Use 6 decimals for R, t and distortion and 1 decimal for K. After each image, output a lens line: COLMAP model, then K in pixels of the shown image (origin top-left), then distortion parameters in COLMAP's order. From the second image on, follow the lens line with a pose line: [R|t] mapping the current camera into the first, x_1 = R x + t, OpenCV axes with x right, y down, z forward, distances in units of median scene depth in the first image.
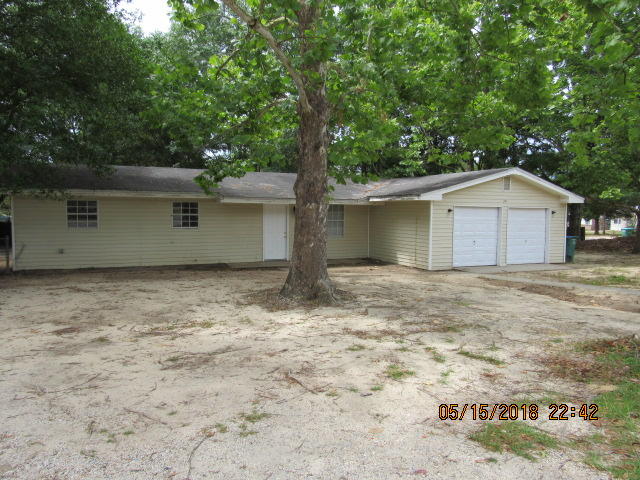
lens RADIAL K [[458.4, 0, 319.9], [0, 458.4, 241.0], [0, 0, 1]] dist [-0.032636, -0.005475]
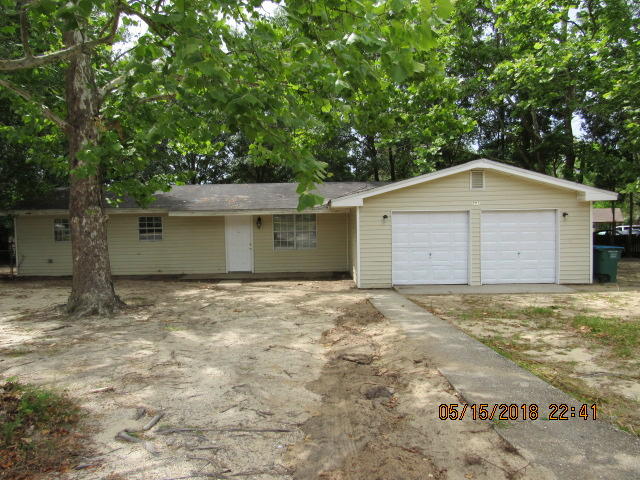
lens RADIAL K [[458.4, 0, 319.9], [0, 458.4, 238.9], [0, 0, 1]] dist [-0.032636, -0.005475]
pose [[0.905591, -0.010117, -0.424032, 0.494951], [-0.000271, 0.999702, -0.024429, -0.005673], [0.424153, 0.022238, 0.905318, 0.180003]]
